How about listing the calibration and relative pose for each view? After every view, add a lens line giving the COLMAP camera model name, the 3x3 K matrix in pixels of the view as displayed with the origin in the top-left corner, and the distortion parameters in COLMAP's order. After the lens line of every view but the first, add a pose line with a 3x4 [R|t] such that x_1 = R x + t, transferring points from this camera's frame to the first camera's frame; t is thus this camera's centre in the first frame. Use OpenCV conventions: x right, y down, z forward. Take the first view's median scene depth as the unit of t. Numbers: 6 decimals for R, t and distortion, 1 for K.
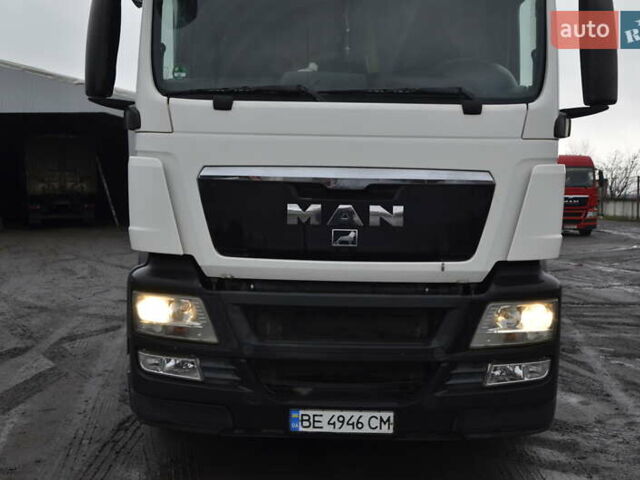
lens RADIAL K [[777.7, 0, 320.0], [0, 777.7, 240.0], [0, 0, 1]] dist [-0.013439, -0.002131]
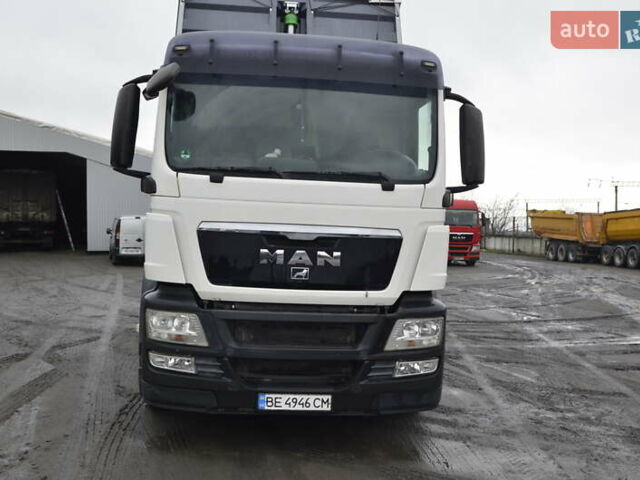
lens RADIAL K [[685.3, 0, 320.0], [0, 685.3, 240.0], [0, 0, 1]] dist [0.001992, -0.013721]
pose [[0.993710, 0.020711, 0.110048, -0.068820], [-0.016756, 0.999184, -0.036740, -0.017793], [-0.110719, 0.034665, 0.993247, -0.256022]]
